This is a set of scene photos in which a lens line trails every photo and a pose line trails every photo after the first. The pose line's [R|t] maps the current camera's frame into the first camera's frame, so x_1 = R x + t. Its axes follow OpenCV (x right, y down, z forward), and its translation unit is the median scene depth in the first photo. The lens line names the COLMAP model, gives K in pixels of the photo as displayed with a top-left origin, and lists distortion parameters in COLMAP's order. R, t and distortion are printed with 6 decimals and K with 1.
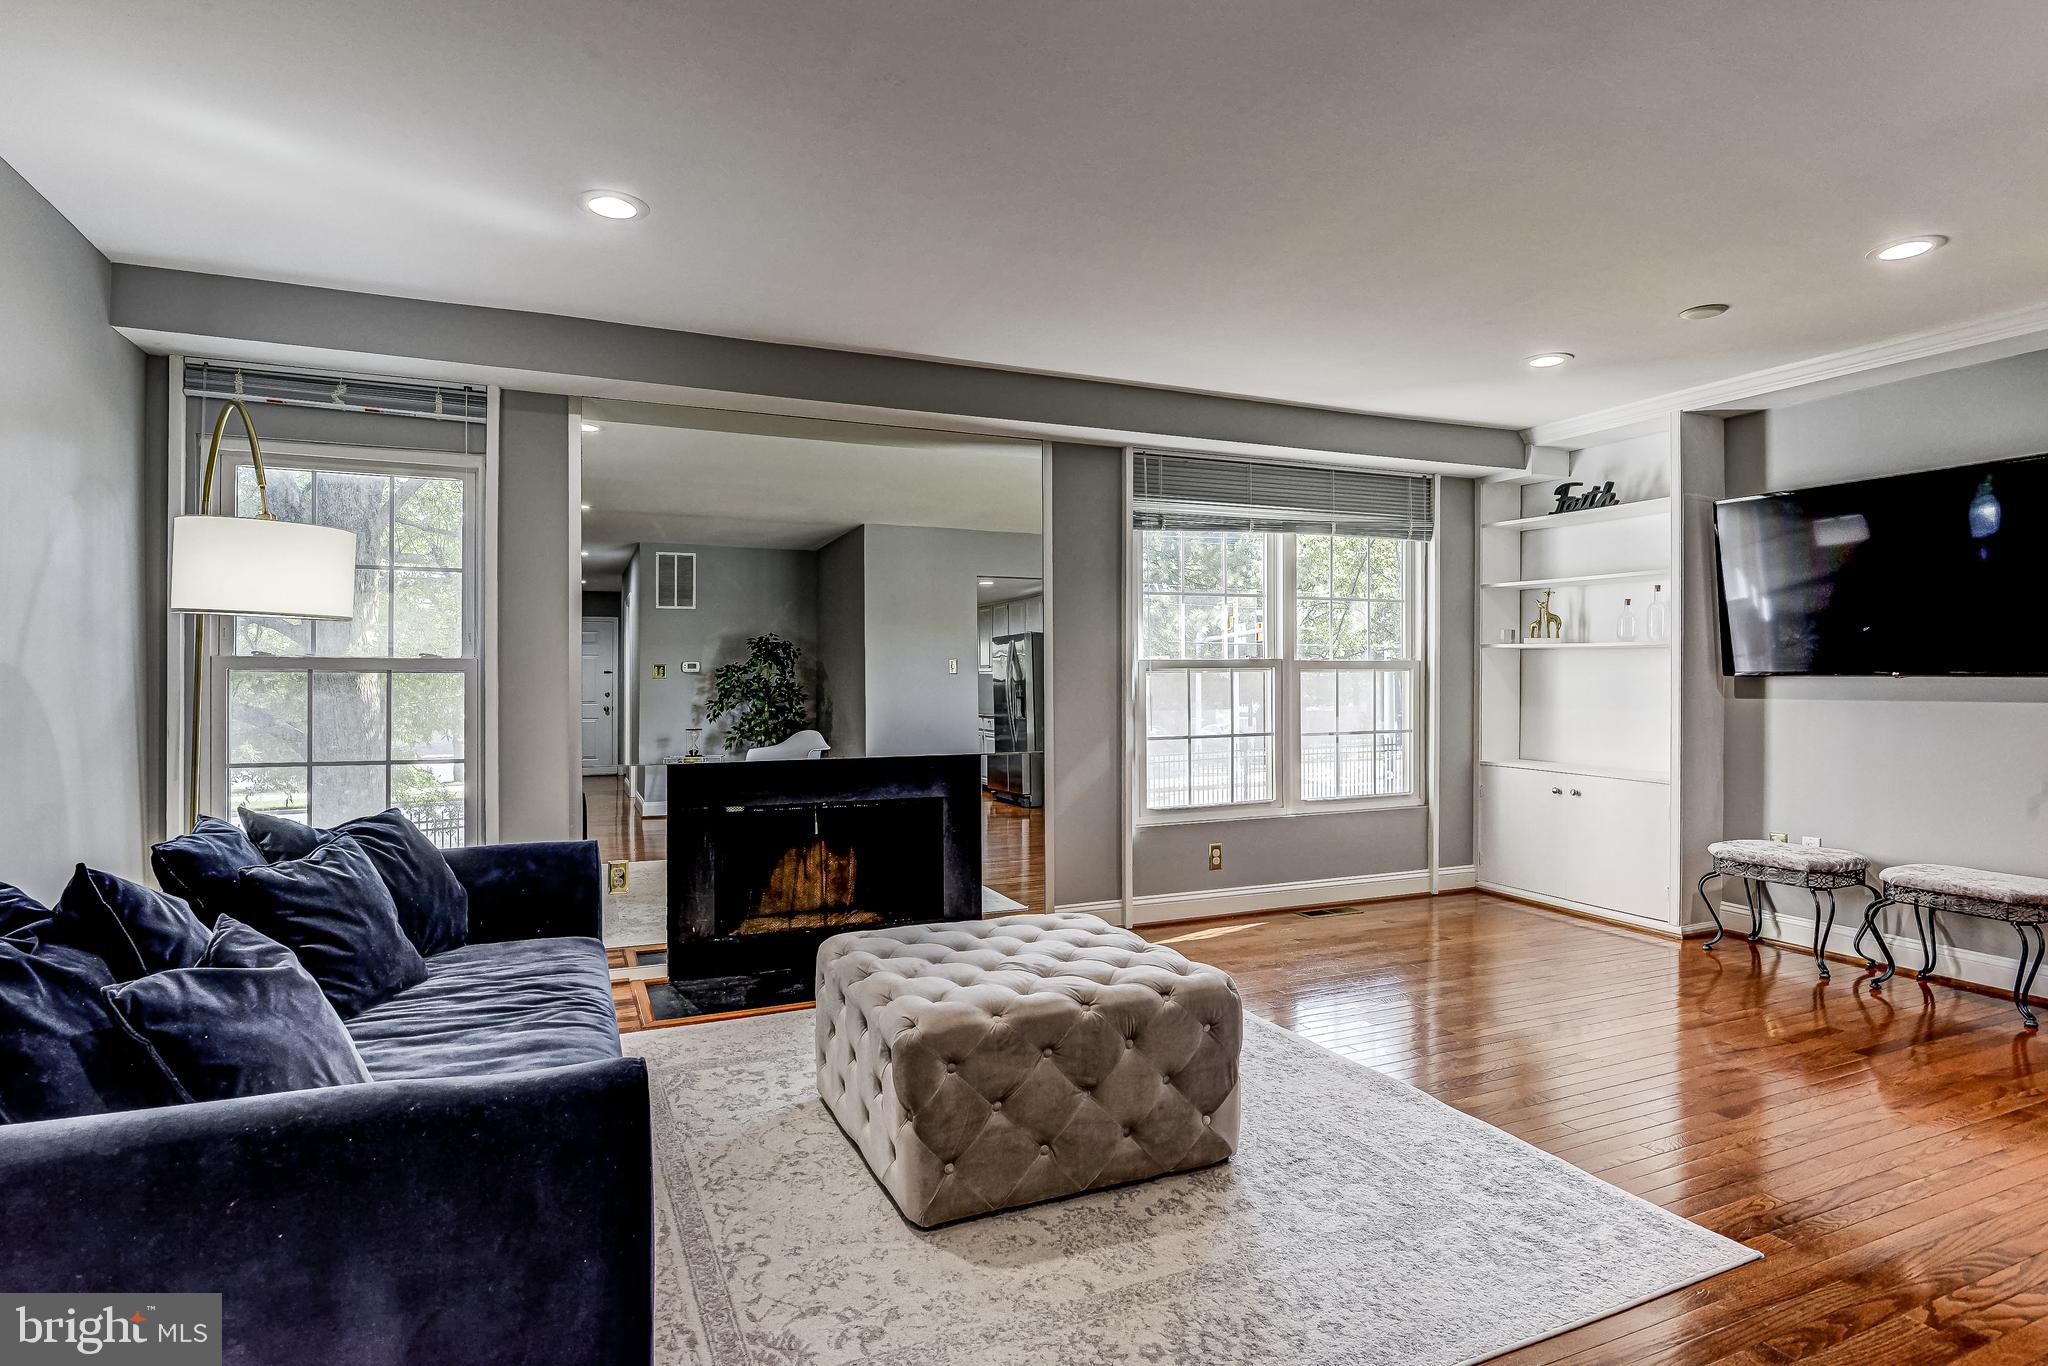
lens RADIAL K [[1061.3, 0, 1005.1], [0, 1061.3, 676.0], [0, 0, 1]] dist [-0.004248, -0.008761]
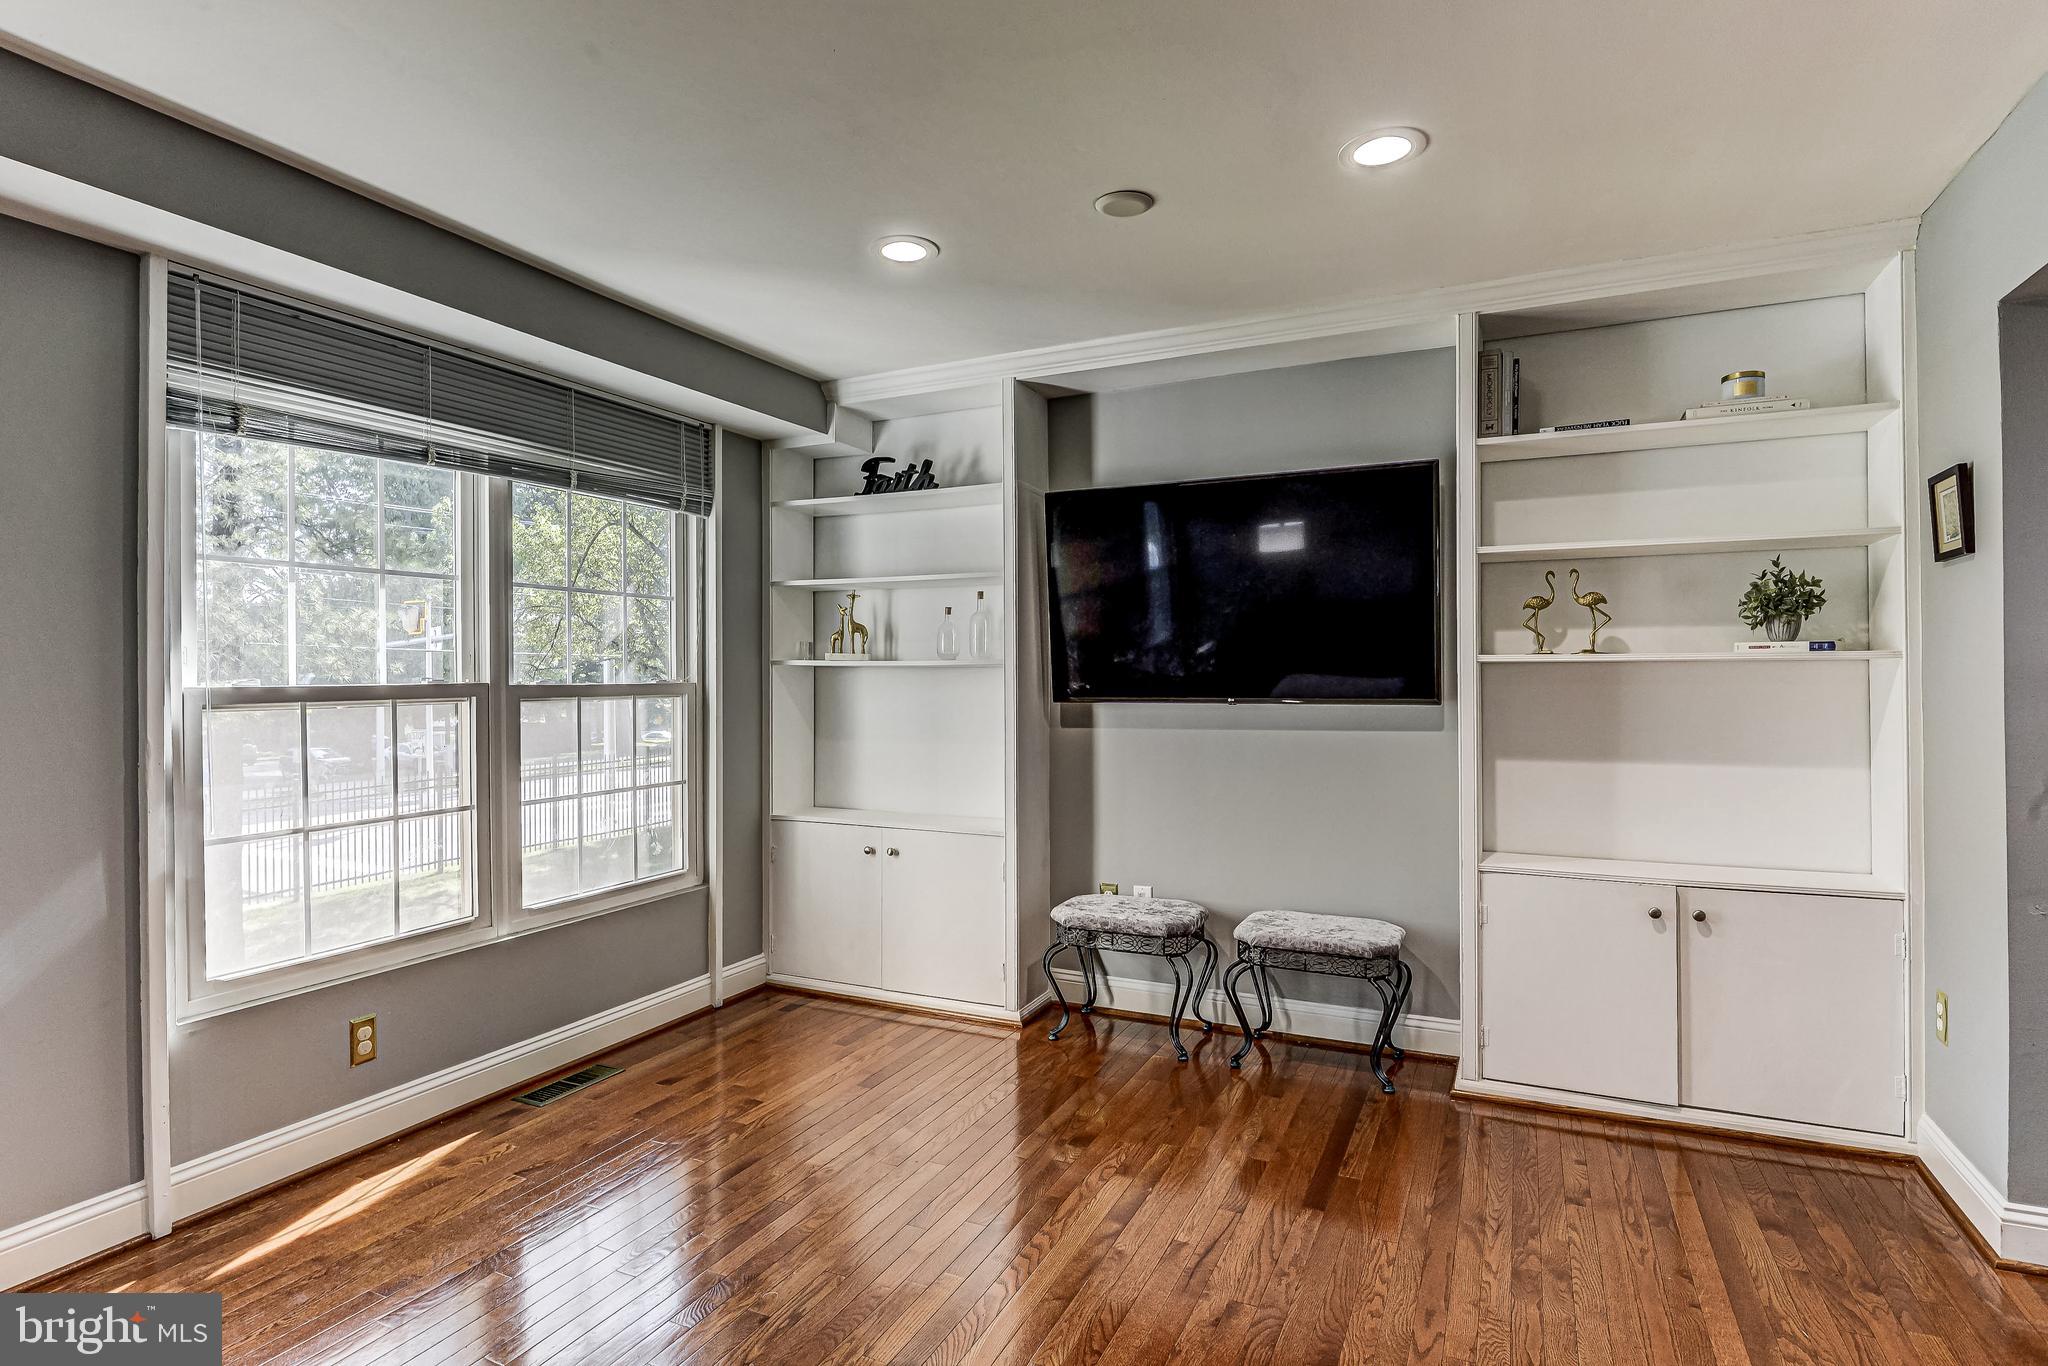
lens RADIAL K [[1061.3, 0, 1007.0], [0, 1061.3, 678.7], [0, 0, 1]] dist [-0.004248, -0.008761]
pose [[0.755704, -0.003388, 0.654905, 0.095326], [0.006545, 0.999976, -0.002379, -0.016423], [-0.654881, 0.006085, 0.755708, 0.375853]]
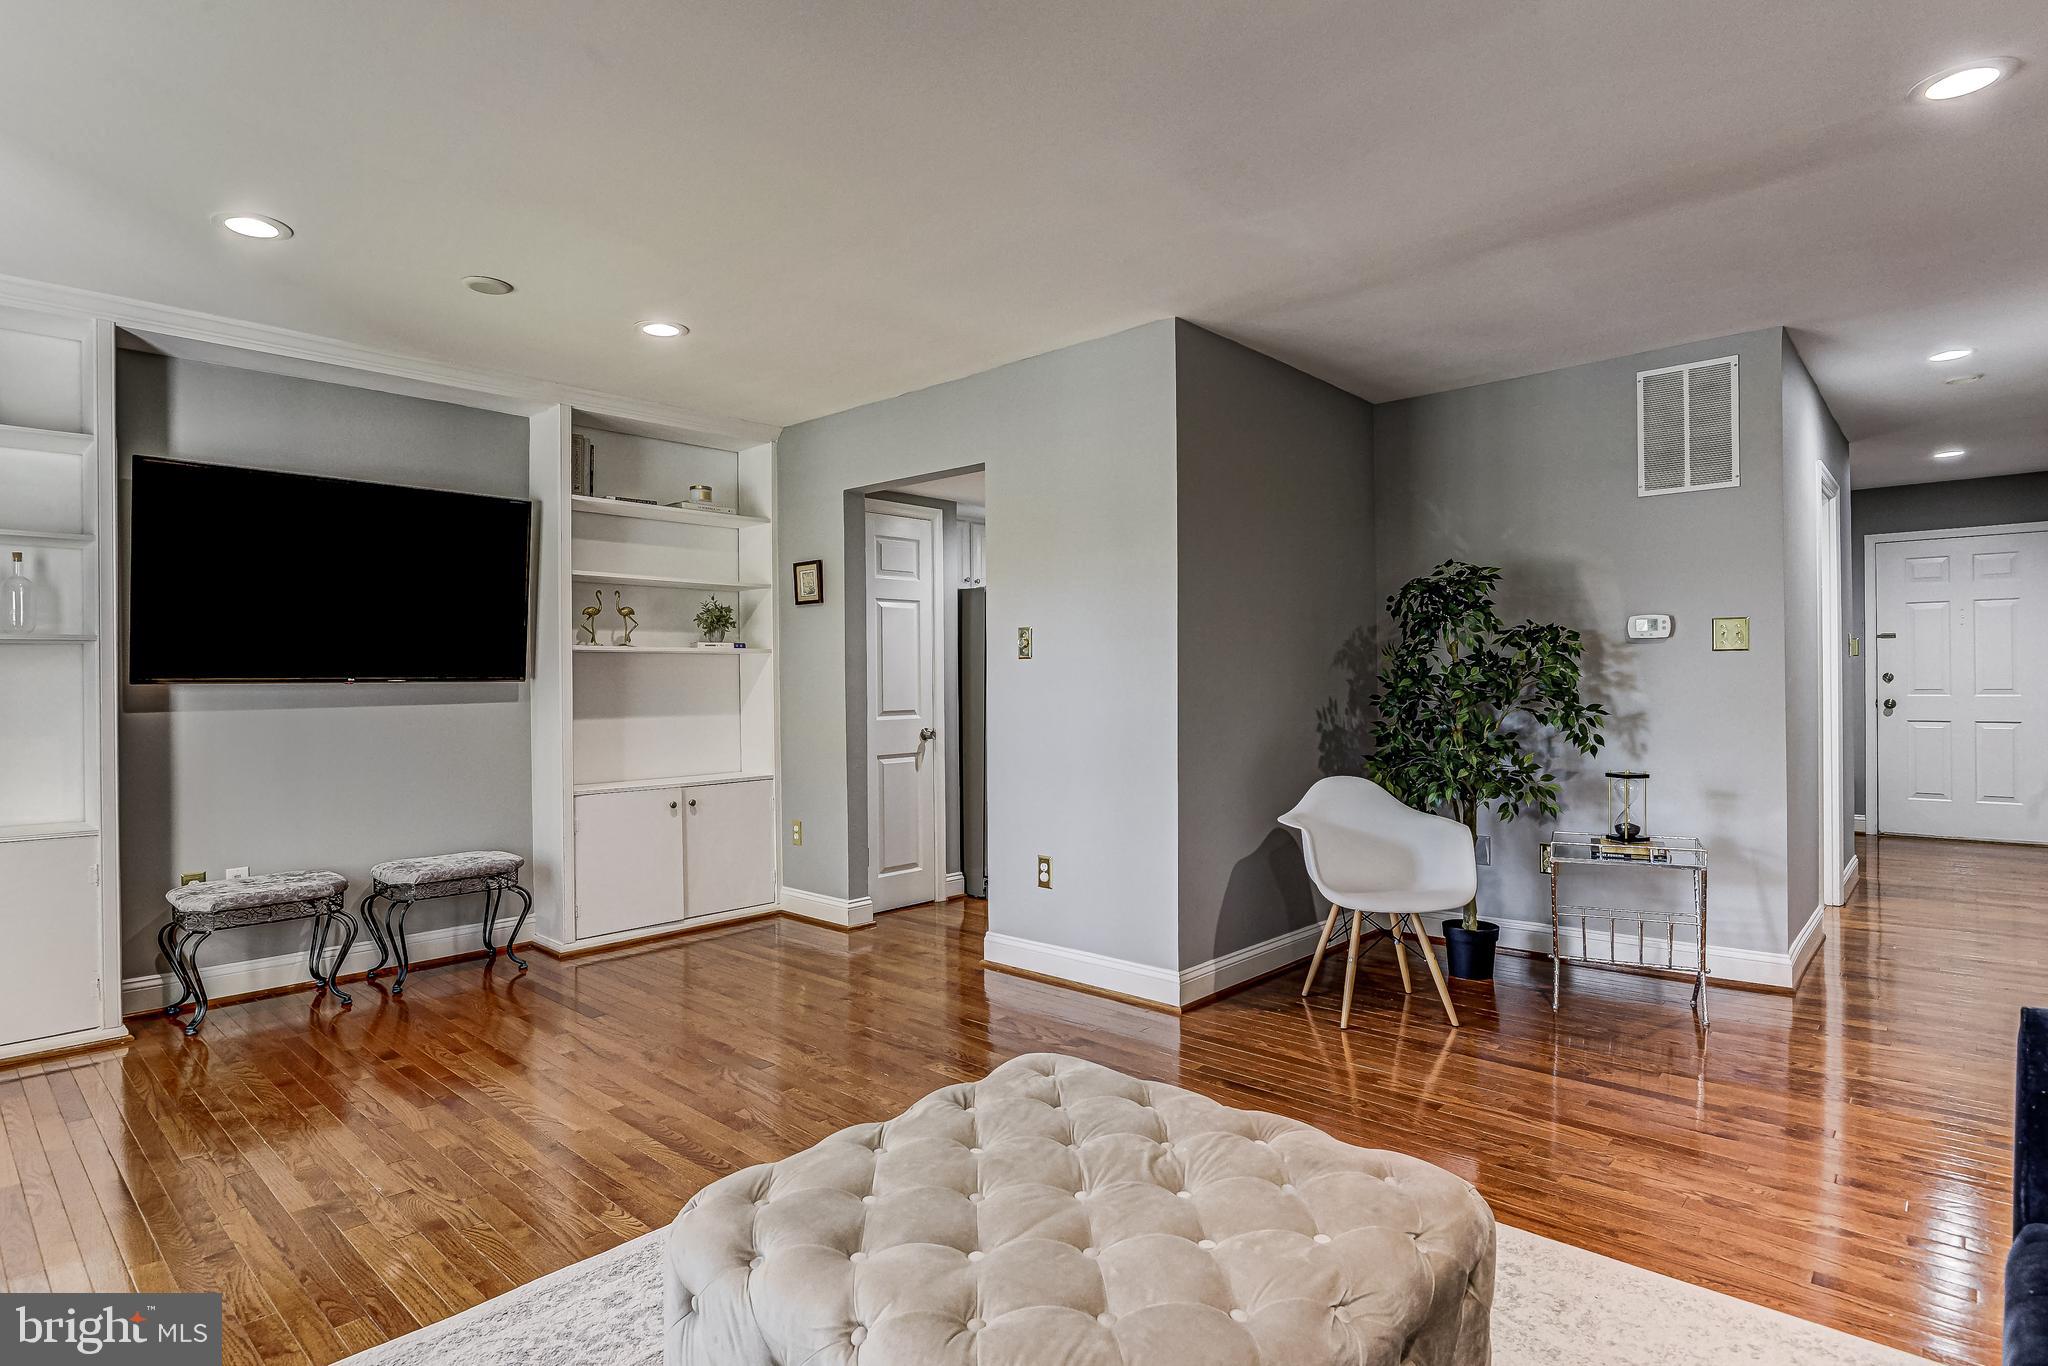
lens RADIAL K [[1061.3, 0, 1004.0], [0, 1061.3, 678.1], [0, 0, 1]] dist [-0.004248, -0.008761]
pose [[-0.402634, 0.001170, 0.915360, -0.270429], [0.008557, 0.999960, 0.002486, -0.000758], [-0.915321, 0.008834, -0.402628, 0.708493]]
